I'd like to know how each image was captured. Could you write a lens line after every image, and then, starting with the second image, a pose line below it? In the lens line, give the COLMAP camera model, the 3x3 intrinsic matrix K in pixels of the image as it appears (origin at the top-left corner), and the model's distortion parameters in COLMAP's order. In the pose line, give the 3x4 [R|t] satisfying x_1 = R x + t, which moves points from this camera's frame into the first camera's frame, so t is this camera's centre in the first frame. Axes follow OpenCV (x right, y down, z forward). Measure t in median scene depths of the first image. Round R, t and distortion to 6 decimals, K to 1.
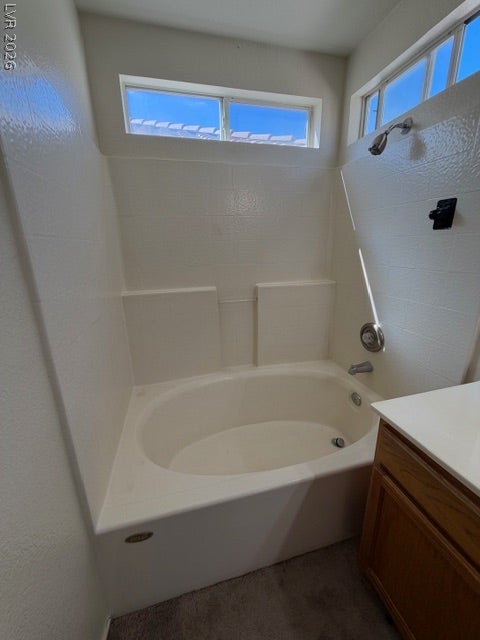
lens RADIAL K [[256.5, 0, 235.4], [0, 256.5, 320.0], [0, 0, 1]] dist [-0.002352, 0.000269]
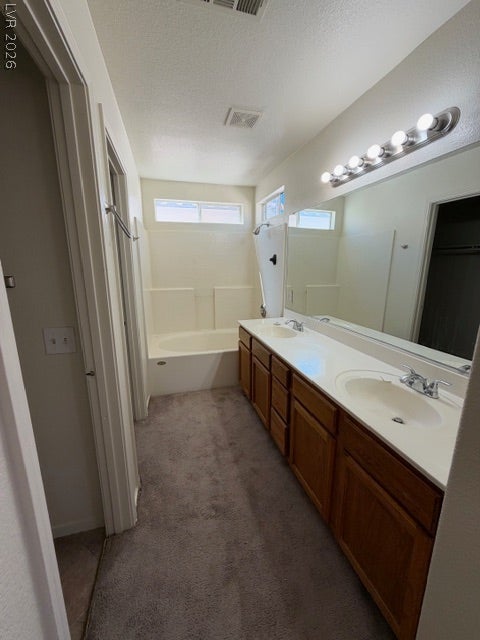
lens RADIAL K [[256.5, 0, 244.0], [0, 256.5, 321.0], [0, 0, 1]] dist [-0.002352, 0.000269]
pose [[0.999009, 0.008777, 0.043645, 0.242964], [-0.005952, 0.997904, -0.064442, 0.276754], [-0.044119, 0.064118, 0.996967, -1.098567]]
